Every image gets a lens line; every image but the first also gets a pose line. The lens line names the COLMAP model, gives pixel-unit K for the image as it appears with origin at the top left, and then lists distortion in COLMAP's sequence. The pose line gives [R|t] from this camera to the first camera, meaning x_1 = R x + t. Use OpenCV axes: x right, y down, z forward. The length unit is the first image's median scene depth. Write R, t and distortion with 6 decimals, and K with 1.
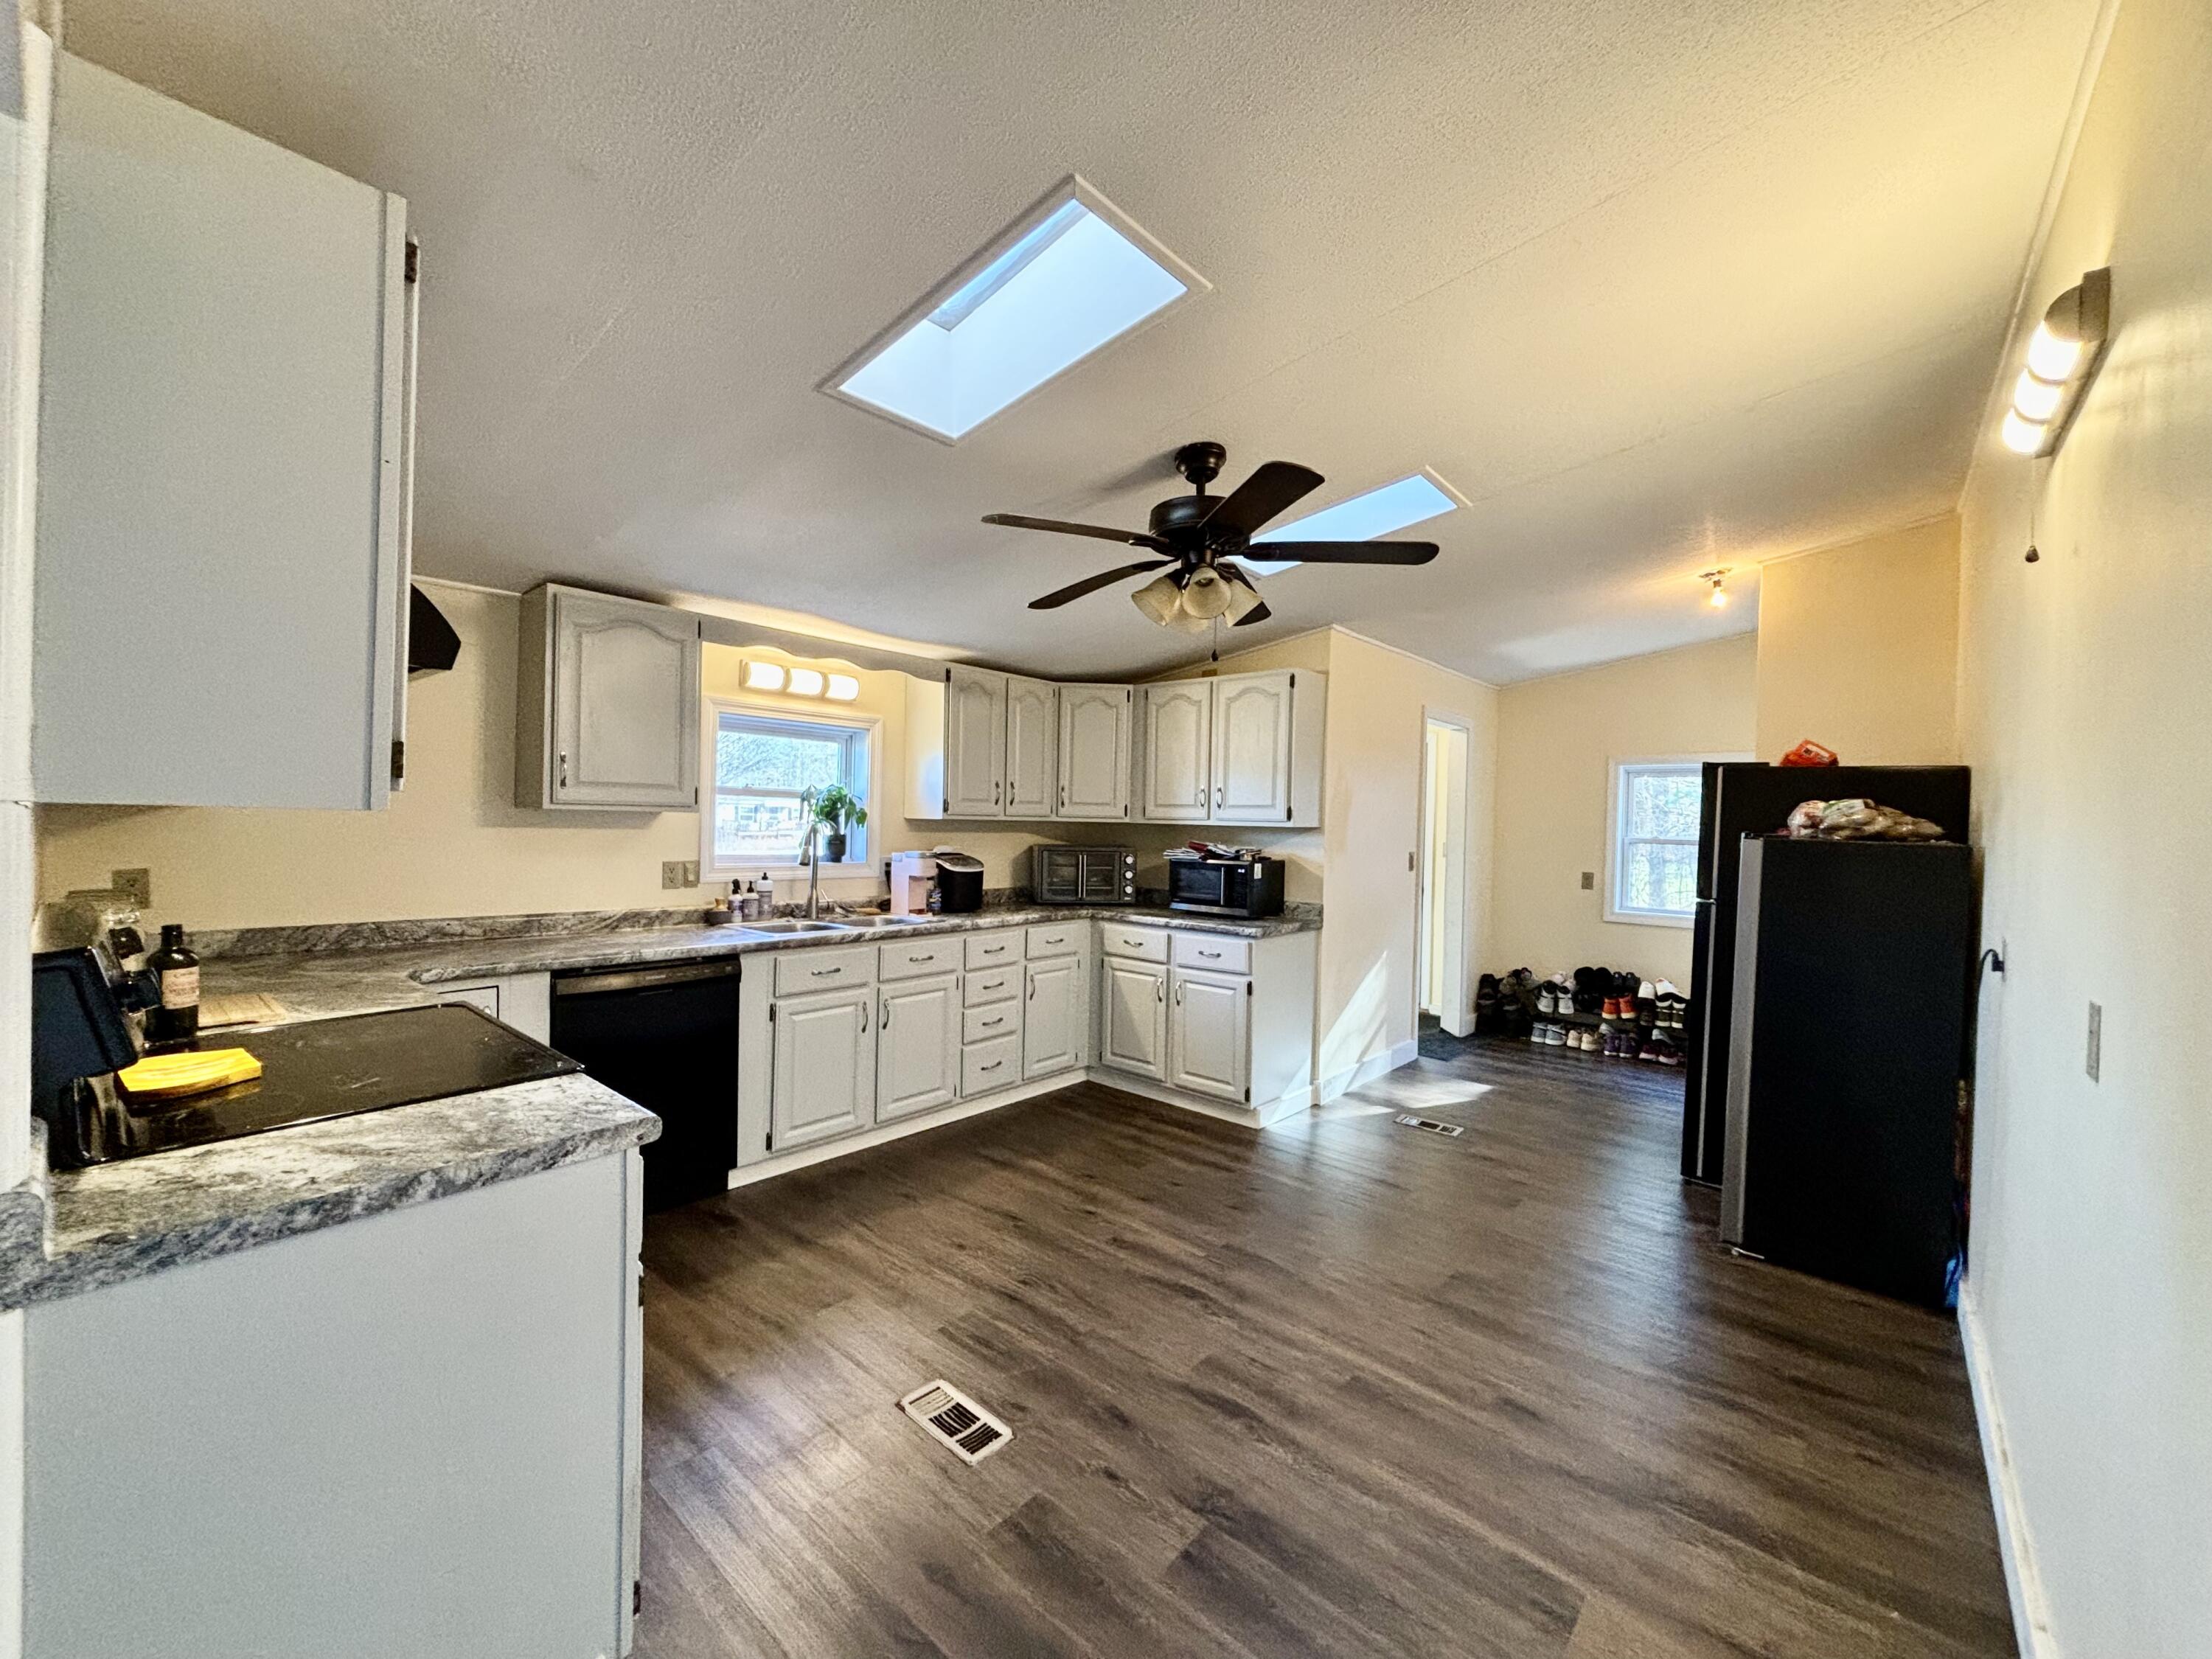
lens RADIAL K [[880.9, 0, 1104.1], [0, 880.9, 831.3], [0, 0, 1]] dist [0.000379, -0.000485]
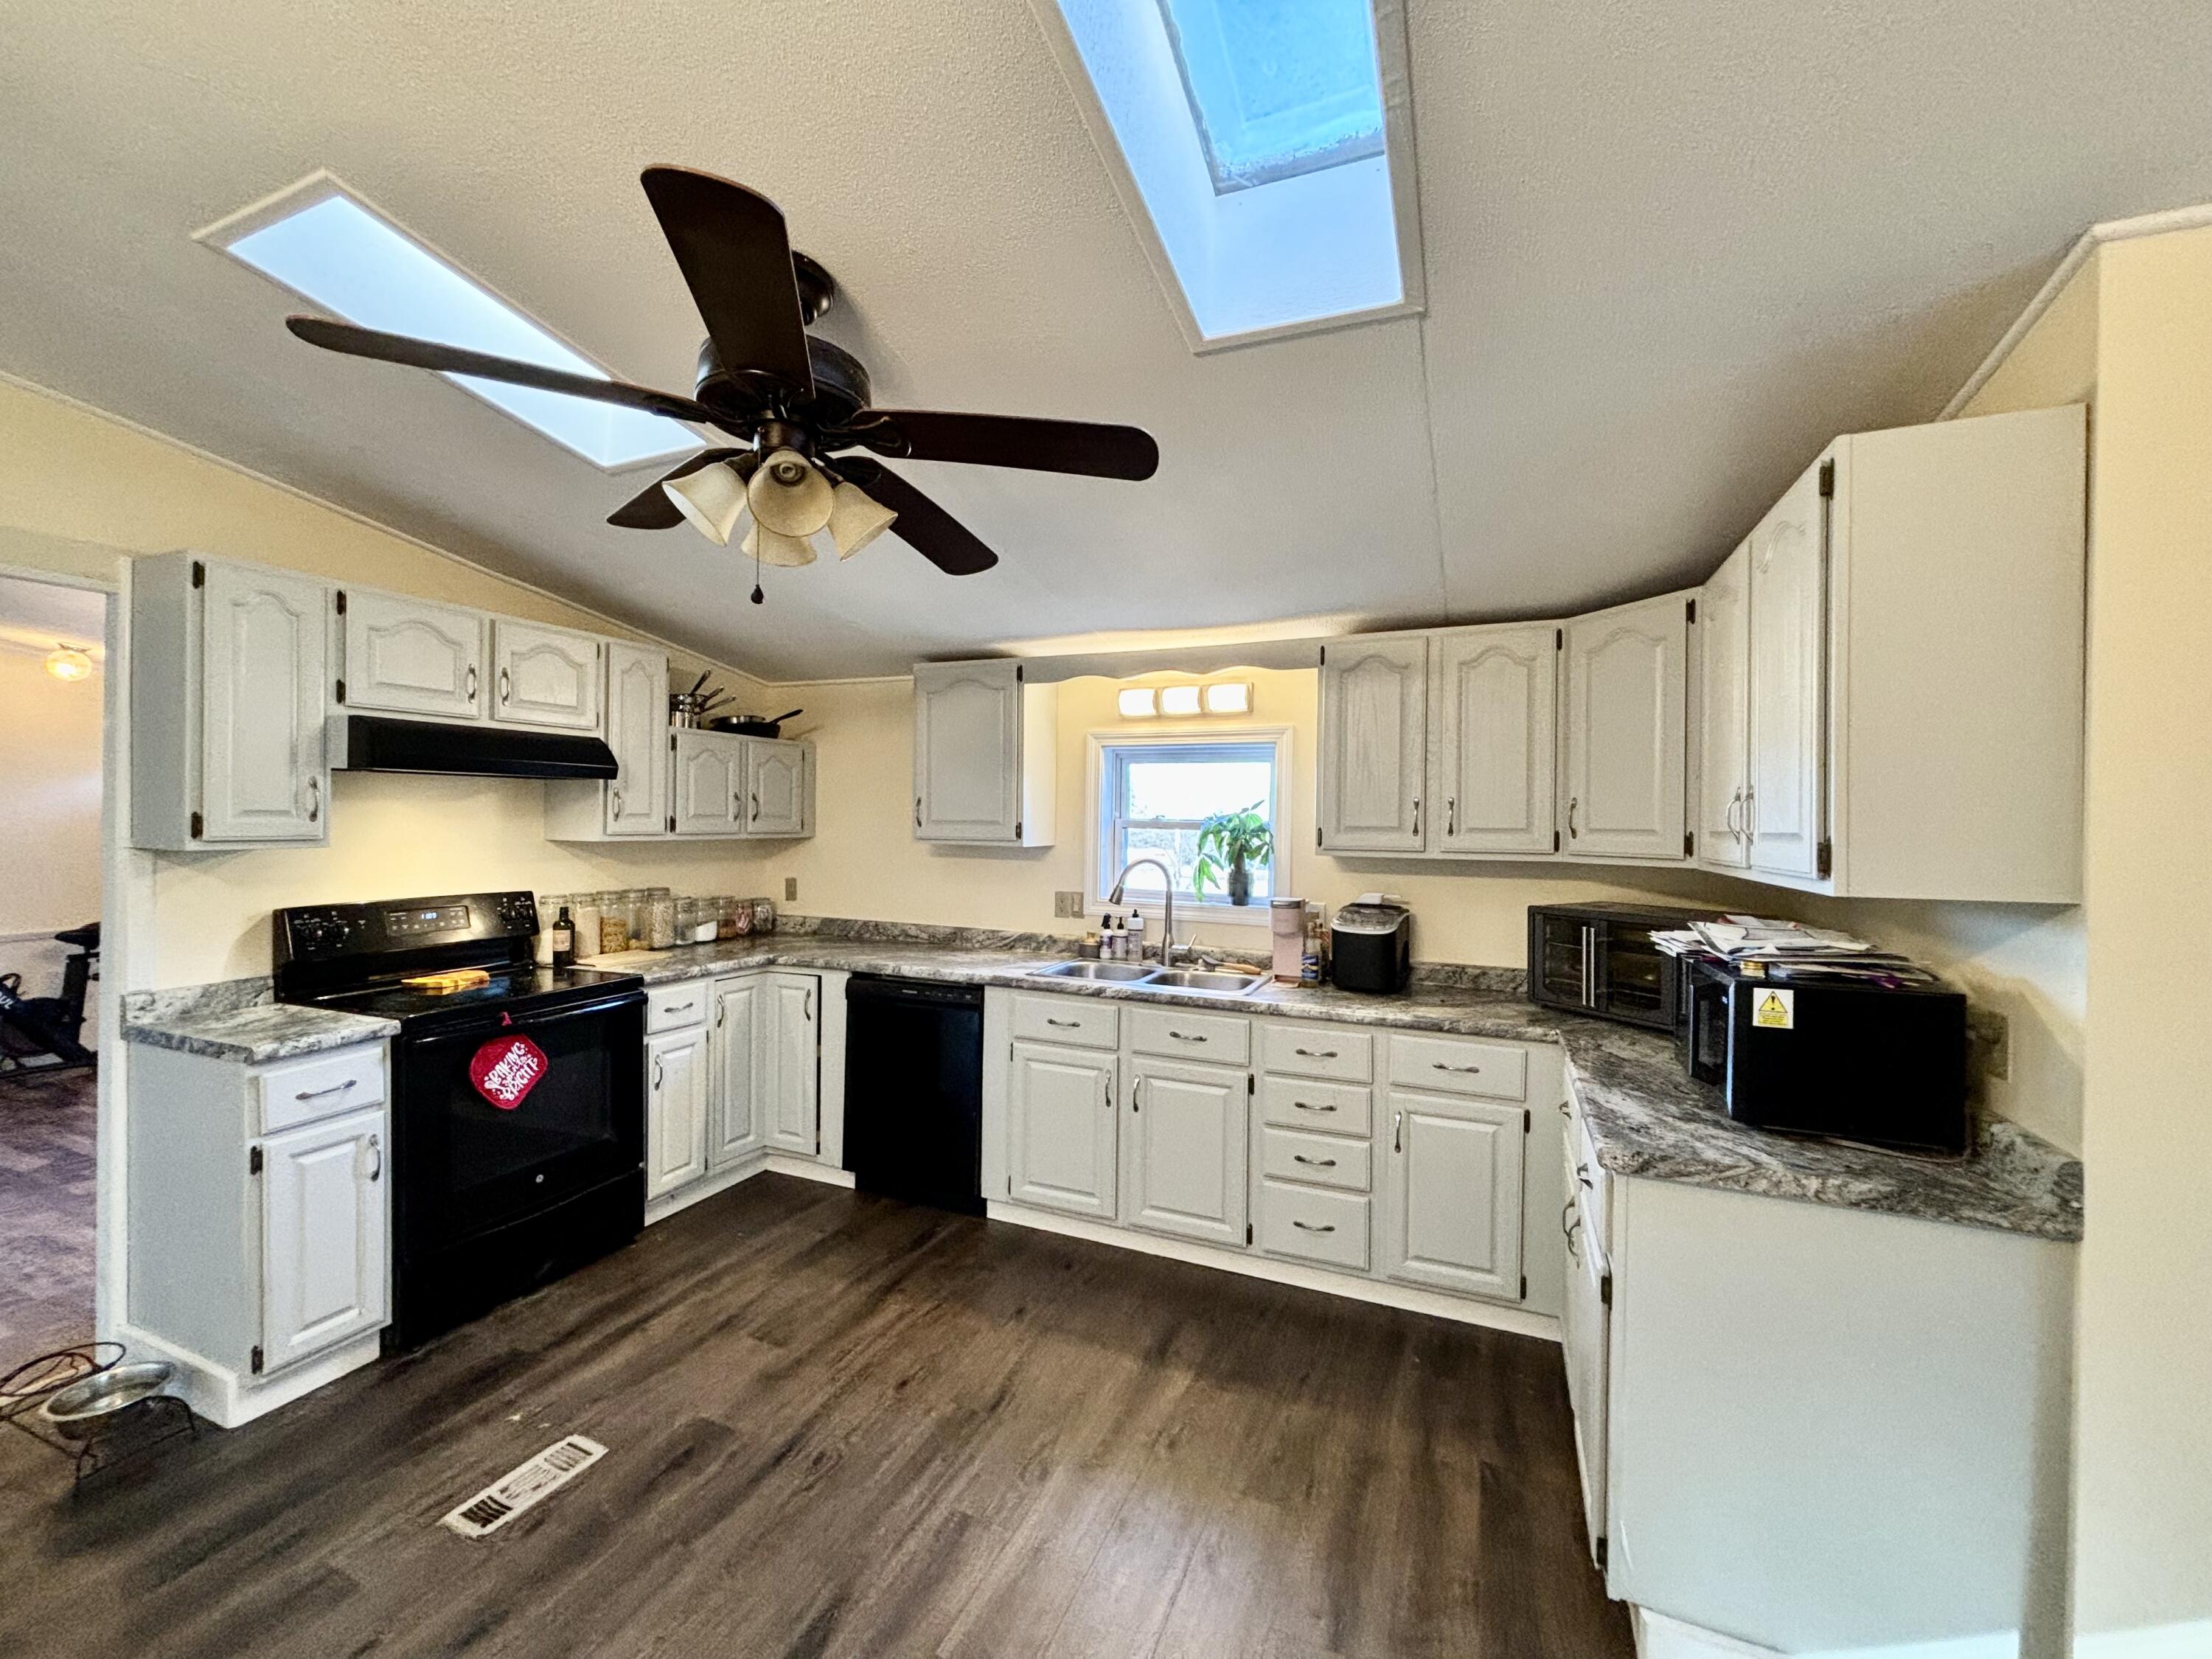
lens RADIAL K [[880.9, 0, 1105.2], [0, 880.9, 823.1], [0, 0, 1]] dist [0.000379, -0.000485]
pose [[0.303049, -0.018805, -0.952789, 0.503576], [-0.019350, 0.999478, -0.025881, -0.020647], [0.952779, 0.026279, 0.302527, 0.684423]]
